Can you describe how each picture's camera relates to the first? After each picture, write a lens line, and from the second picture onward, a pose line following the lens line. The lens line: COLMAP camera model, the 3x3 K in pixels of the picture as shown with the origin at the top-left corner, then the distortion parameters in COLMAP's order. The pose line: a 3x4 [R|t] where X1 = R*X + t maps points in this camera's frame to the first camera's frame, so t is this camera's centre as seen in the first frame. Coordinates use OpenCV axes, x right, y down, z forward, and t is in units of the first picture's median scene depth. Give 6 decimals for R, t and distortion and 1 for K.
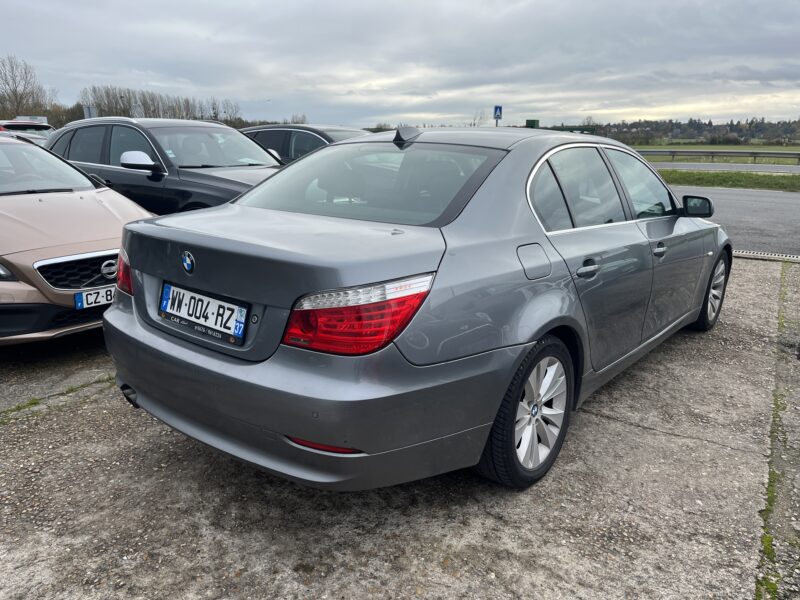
lens RADIAL K [[627.0, 0, 402.3], [0, 627.0, 301.0], [0, 0, 1]] dist [0.085337, -0.129151]
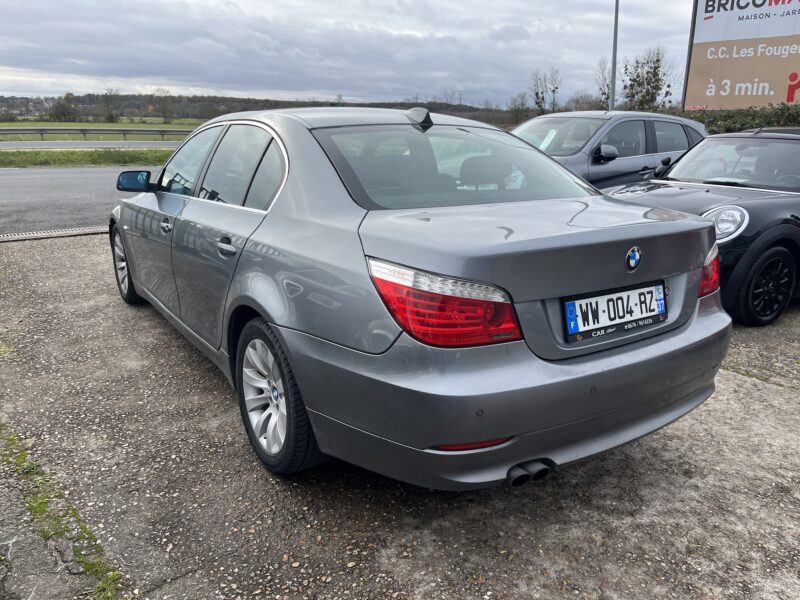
lens RADIAL K [[627.0, 0, 402.3], [0, 627.0, 301.0], [0, 0, 1]] dist [0.085337, -0.129151]
pose [[0.260008, -0.261419, 0.929546, -1.299123], [0.225566, 0.952465, 0.204770, -0.266600], [-0.938891, 0.156432, 0.306615, 1.037436]]
